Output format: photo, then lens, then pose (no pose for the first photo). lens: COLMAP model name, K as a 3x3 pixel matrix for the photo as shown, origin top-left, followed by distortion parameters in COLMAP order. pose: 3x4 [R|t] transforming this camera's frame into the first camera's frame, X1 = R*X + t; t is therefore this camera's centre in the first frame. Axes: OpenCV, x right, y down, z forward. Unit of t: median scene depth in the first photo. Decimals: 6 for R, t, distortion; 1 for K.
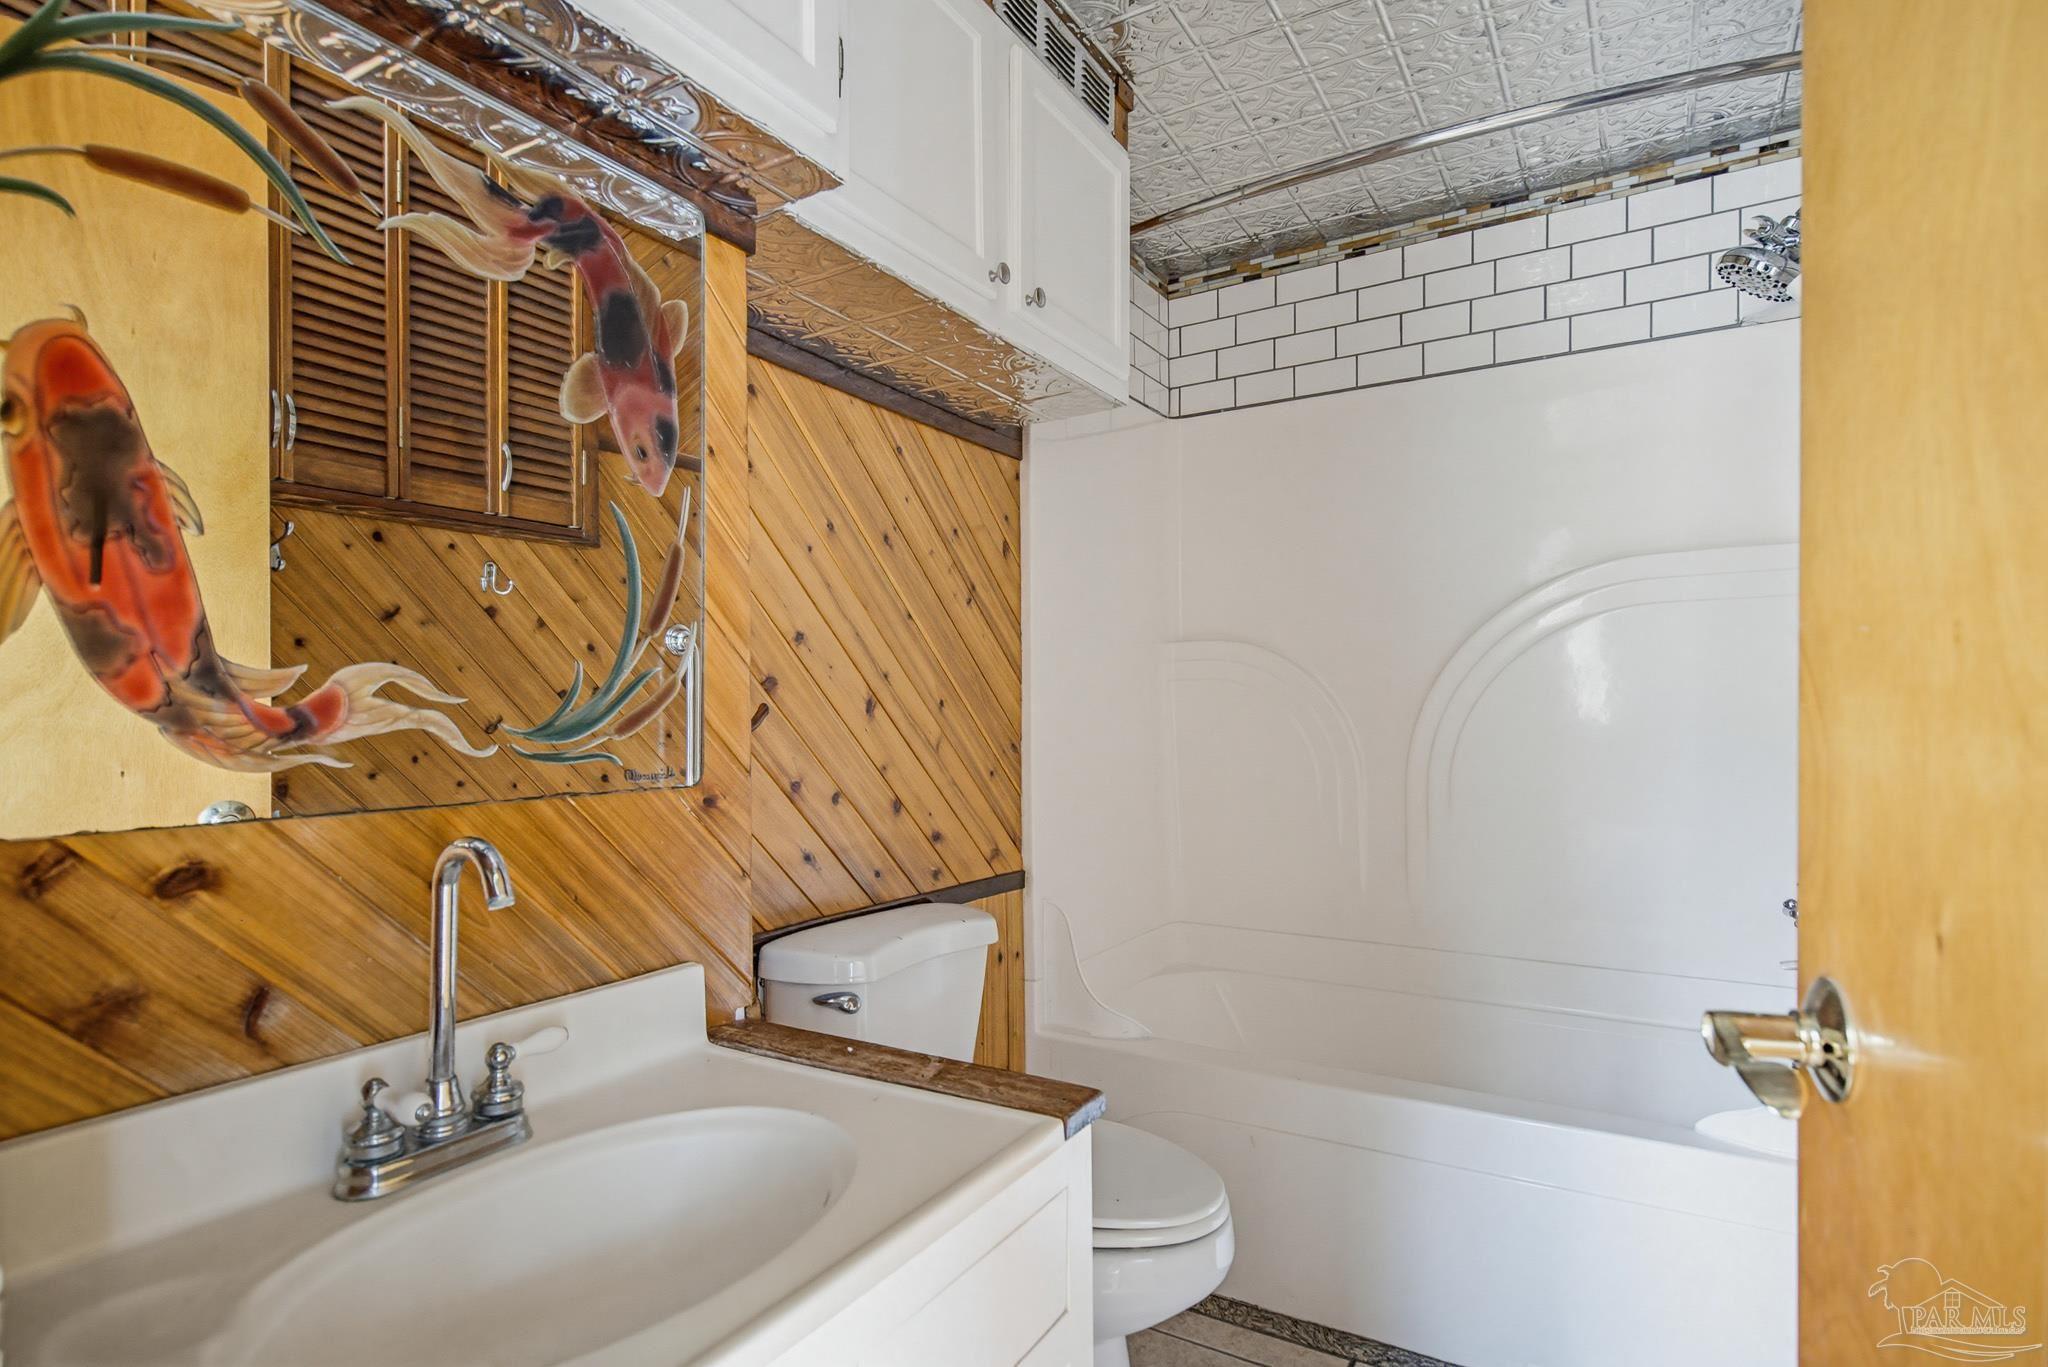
lens RADIAL K [[1031.5, 0, 1033.4], [0, 1031.5, 705.2], [0, 0, 1]] dist [0.002544, -0.001768]
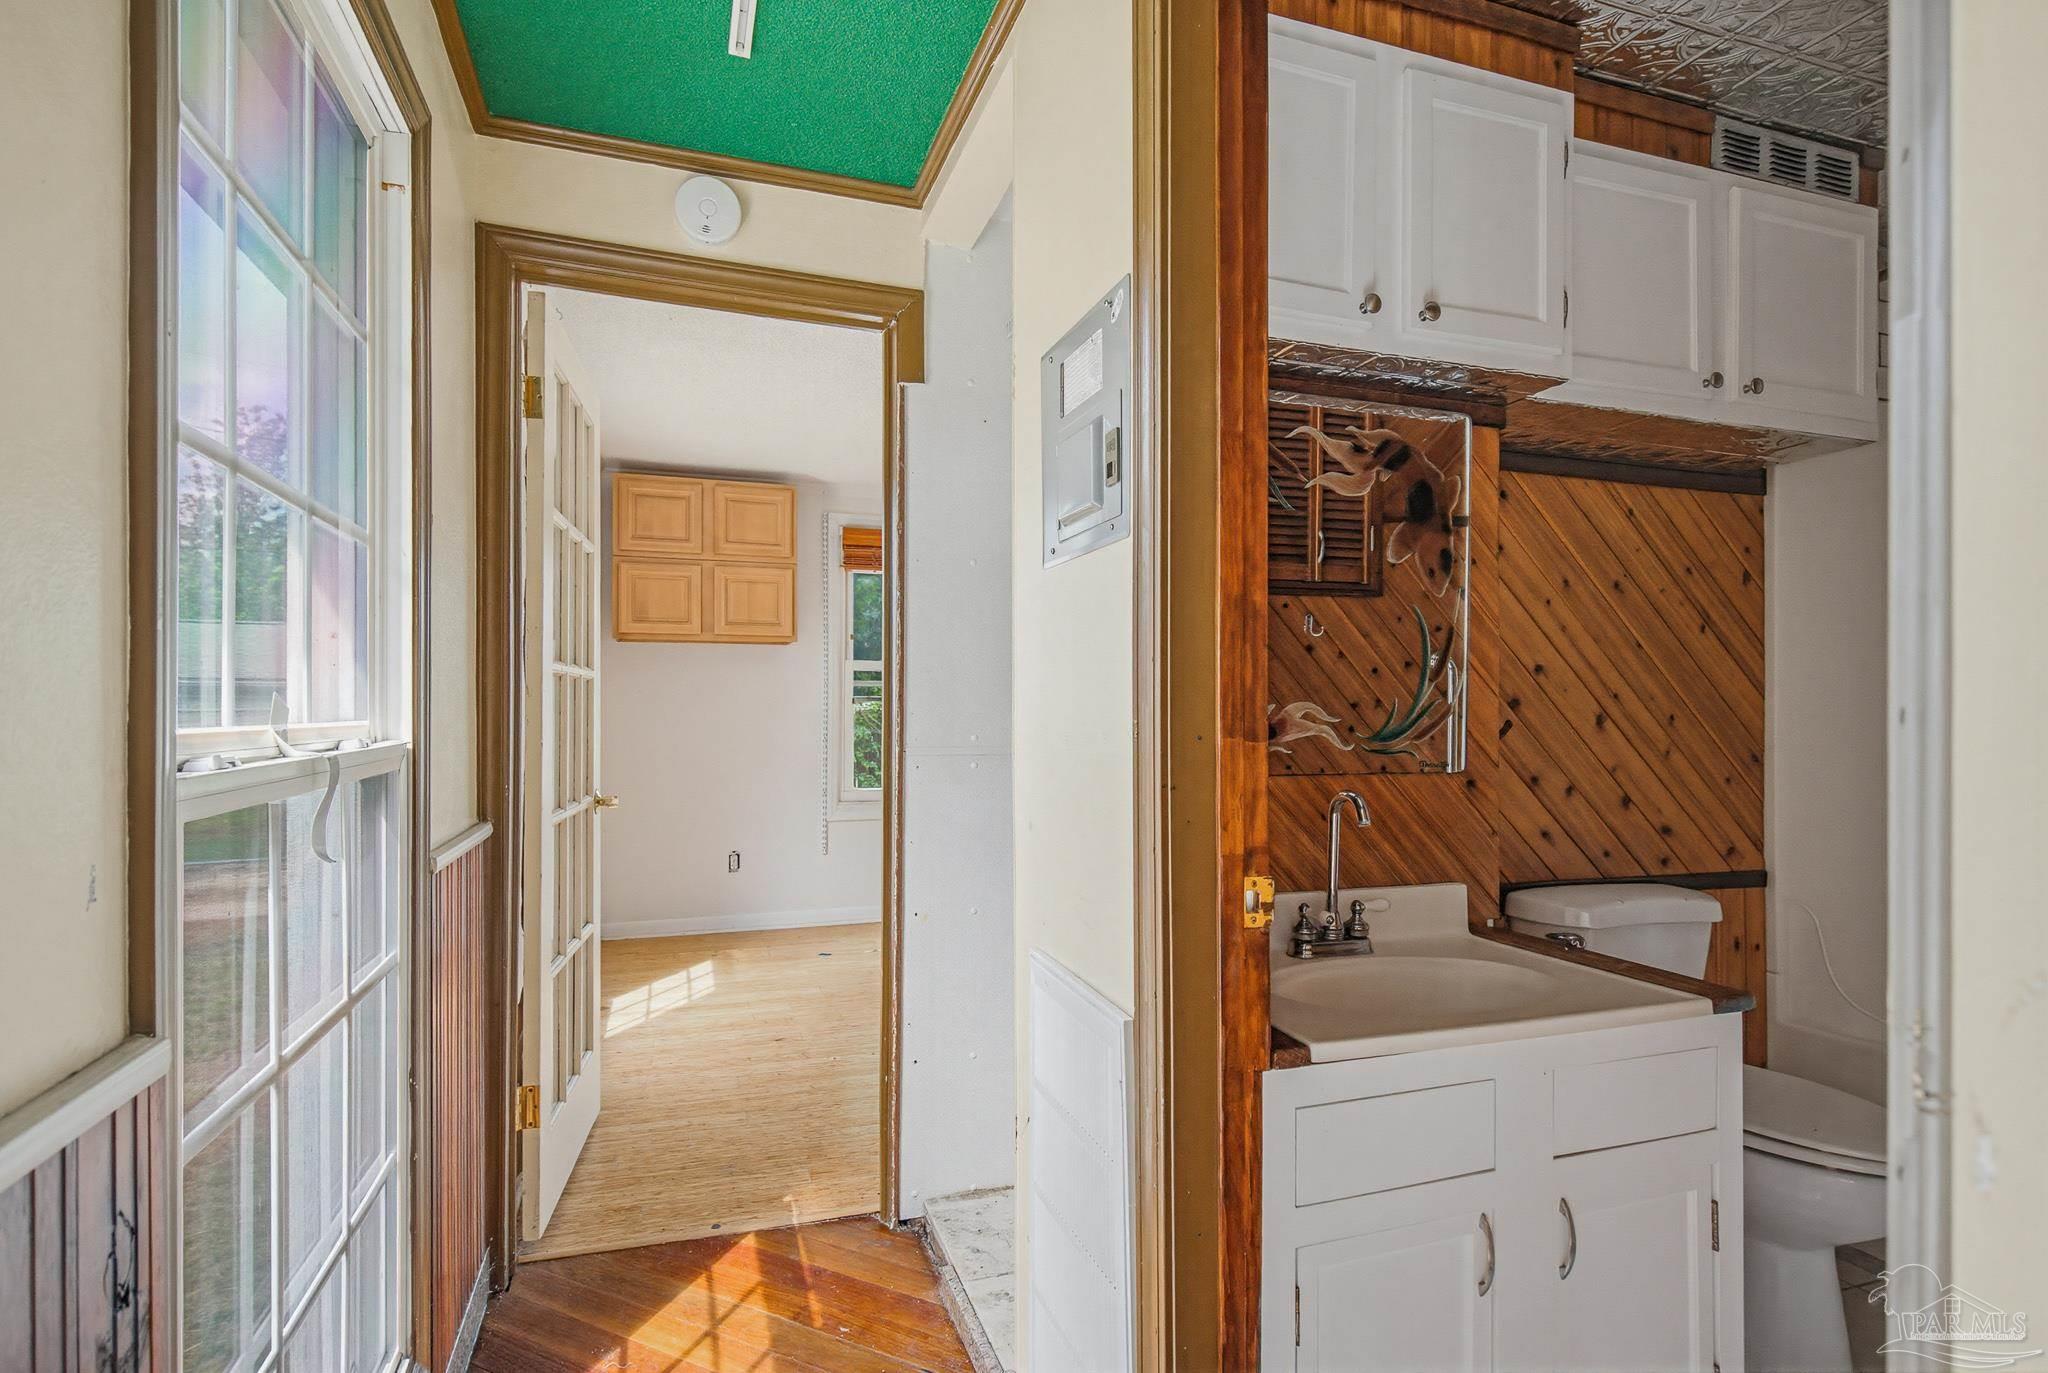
lens RADIAL K [[1031.5, 0, 1021.7], [0, 1031.5, 705.2], [0, 0, 1]] dist [0.002544, -0.001768]
pose [[0.762035, 0.008053, -0.647486, 0.134496], [-0.006102, 0.999968, 0.005256, -0.021888], [0.647507, -0.000055, 0.762060, -0.475245]]
